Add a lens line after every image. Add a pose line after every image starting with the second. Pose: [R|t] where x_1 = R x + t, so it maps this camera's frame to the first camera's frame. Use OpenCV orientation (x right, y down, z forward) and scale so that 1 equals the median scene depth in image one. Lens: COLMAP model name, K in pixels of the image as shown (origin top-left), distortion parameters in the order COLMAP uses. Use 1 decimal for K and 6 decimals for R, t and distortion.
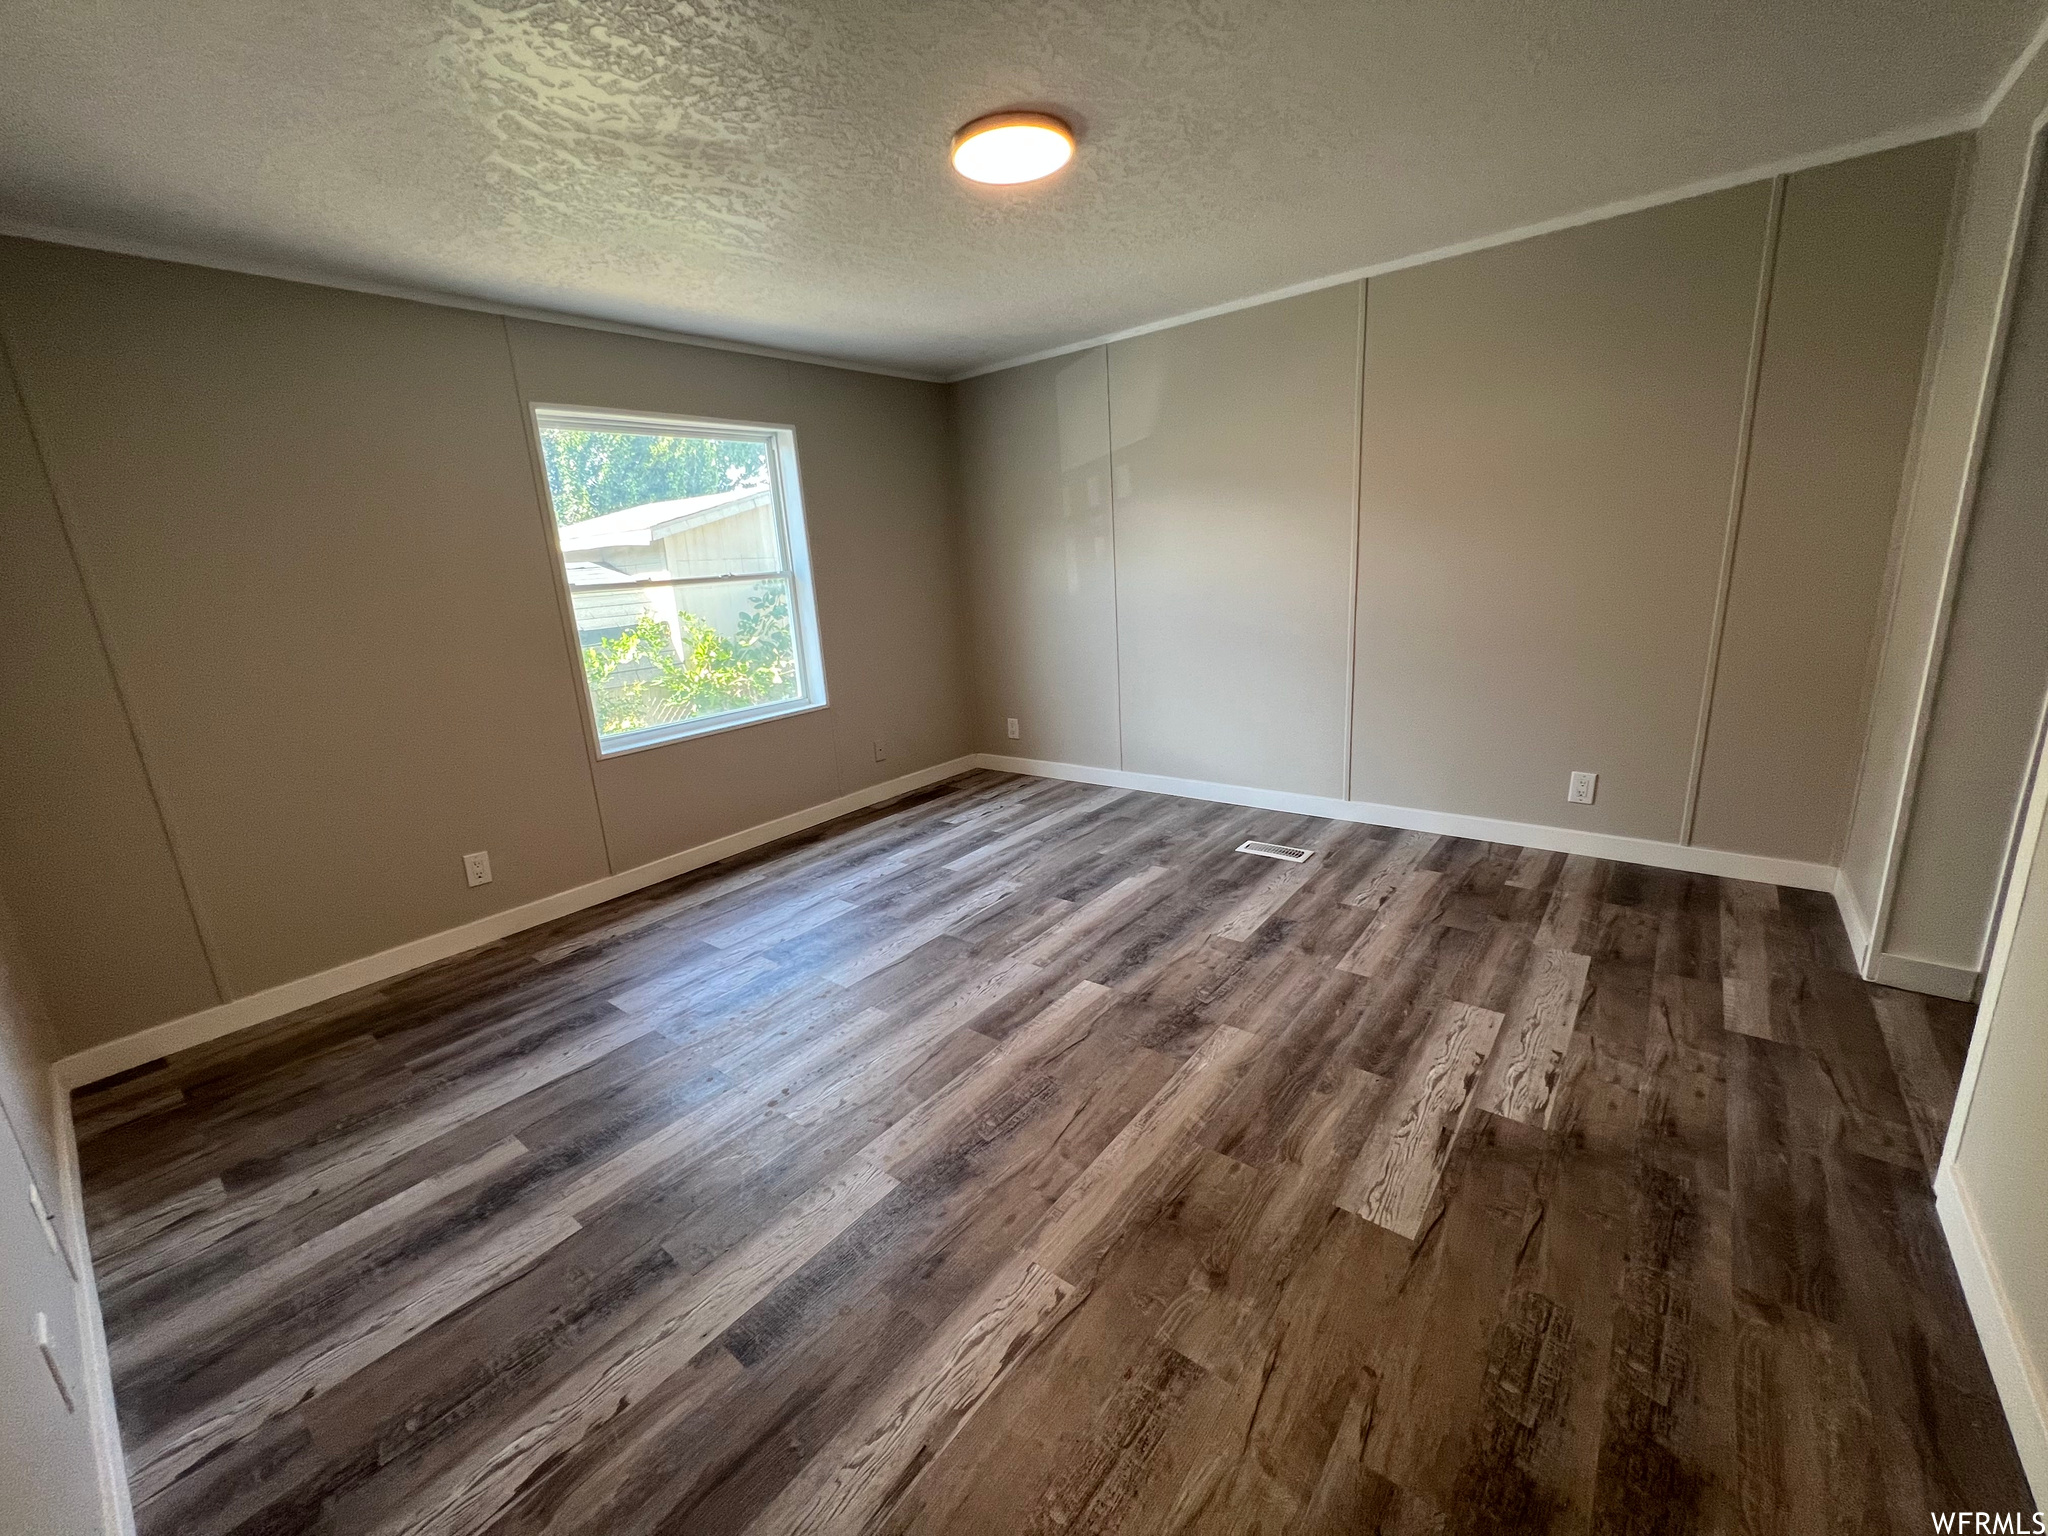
lens RADIAL K [[814.2, 0, 998.1], [0, 814.2, 761.4], [0, 0, 1]] dist [-0.007264, -0.000376]
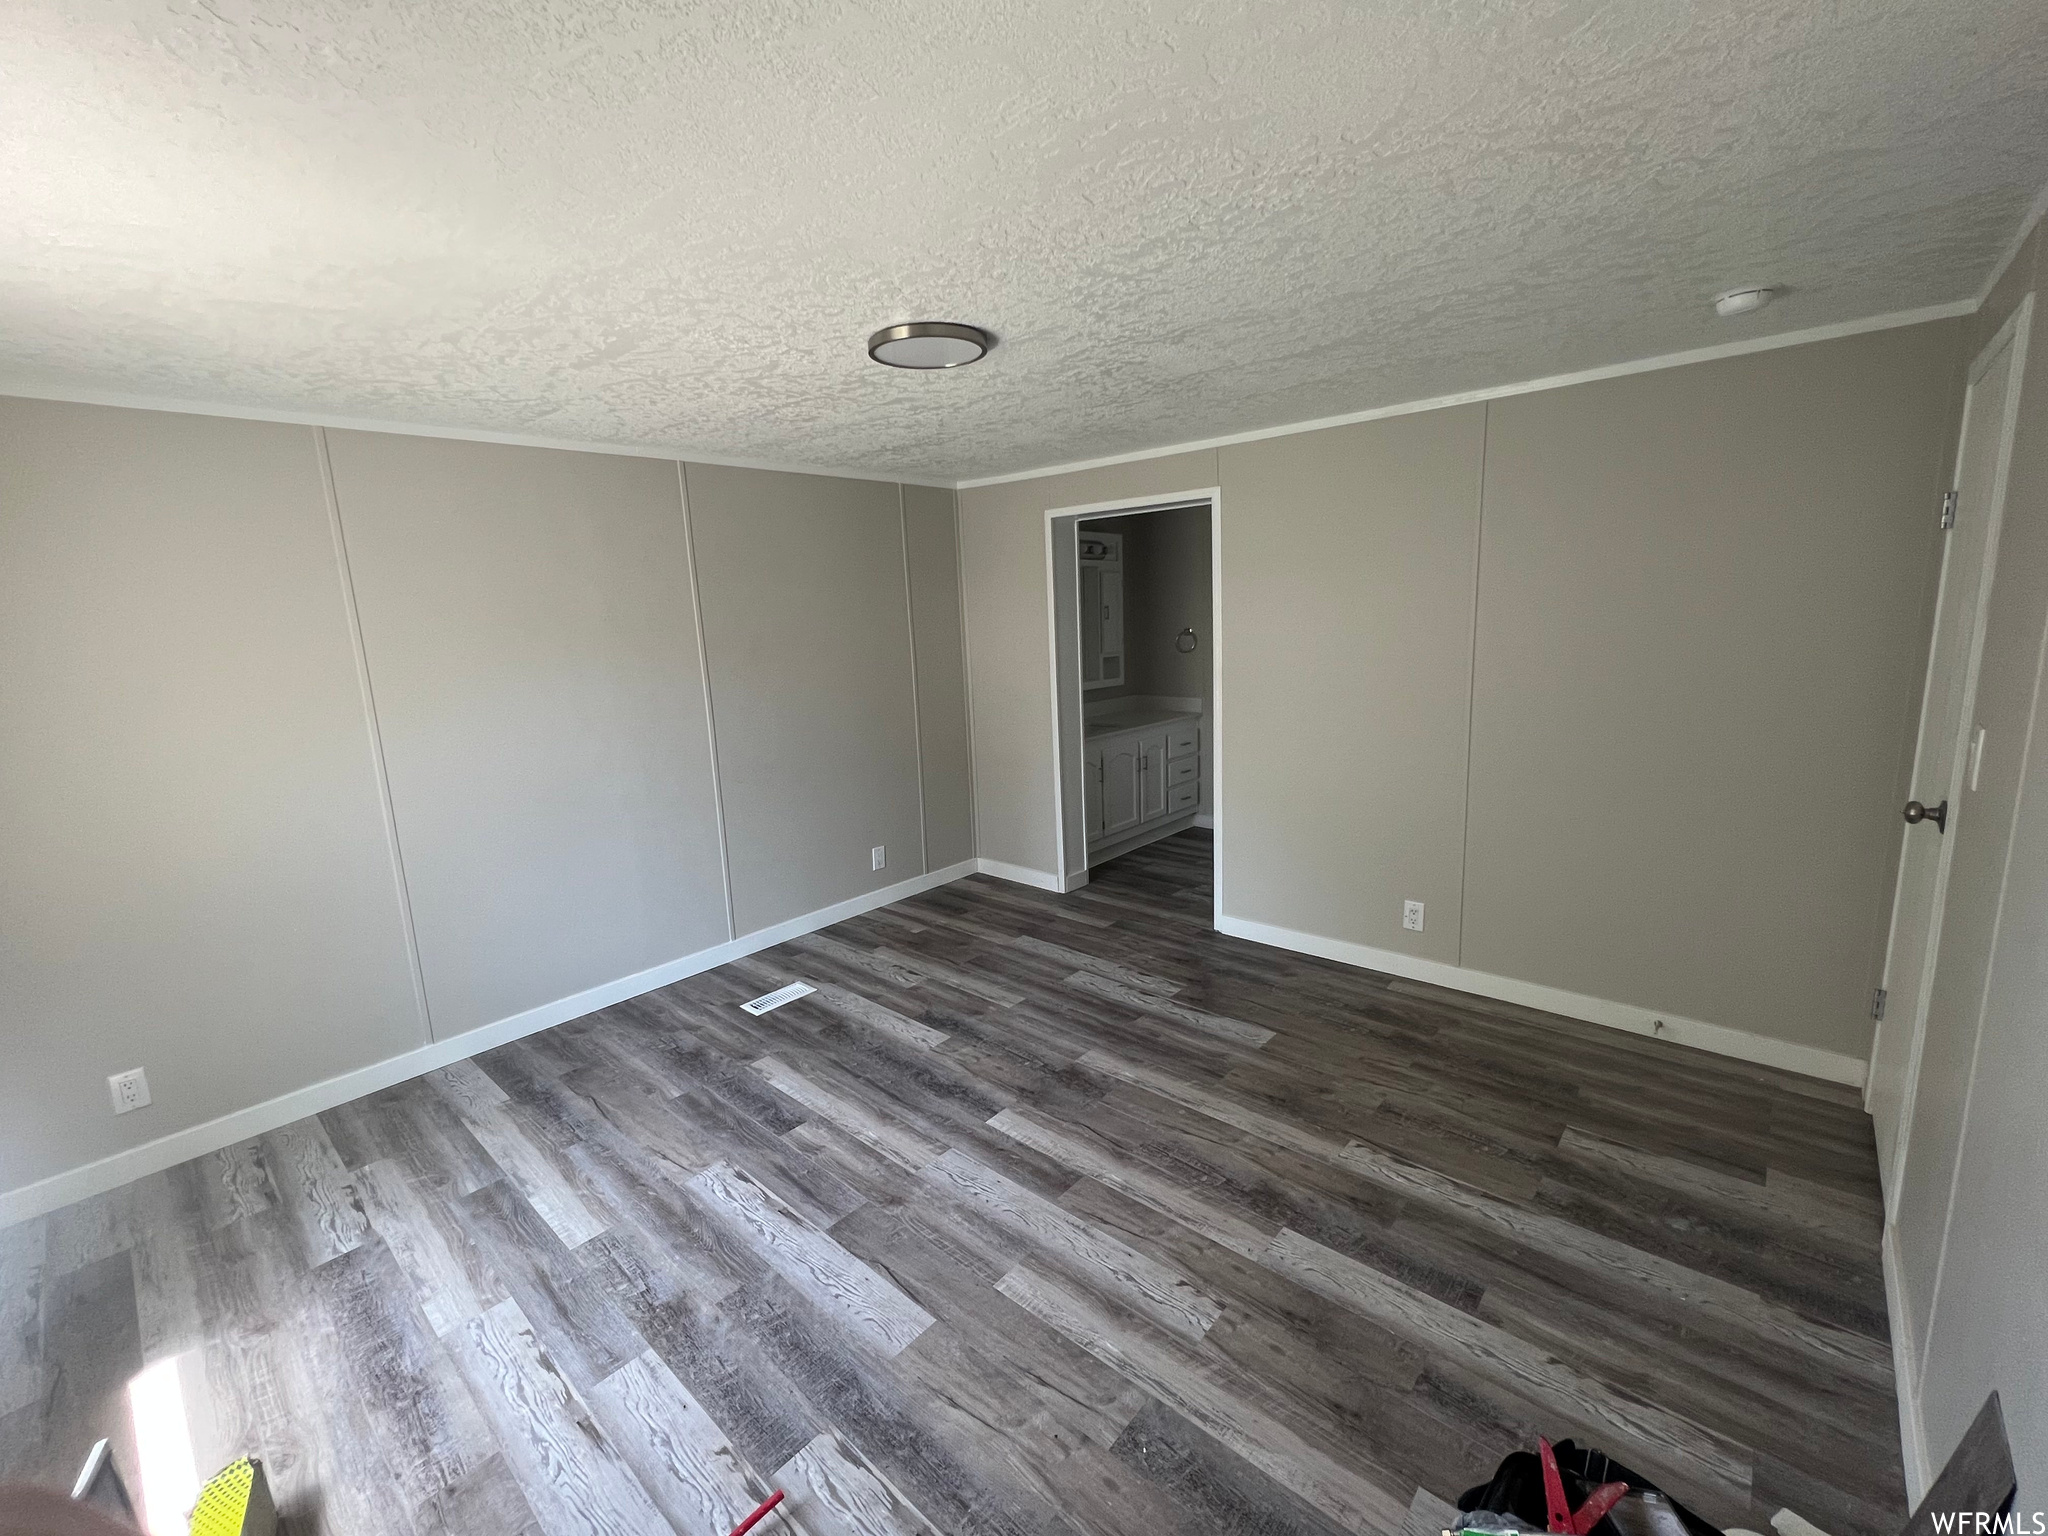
lens RADIAL K [[846.1, 0, 1014.2], [0, 846.1, 759.4], [0, 0, 1]] dist [-0.006995, 0.000508]
pose [[0.053983, -0.118963, 0.991430, -0.841914], [0.287331, 0.952735, 0.098675, -0.248095], [-0.956309, 0.279542, 0.085613, 0.698675]]
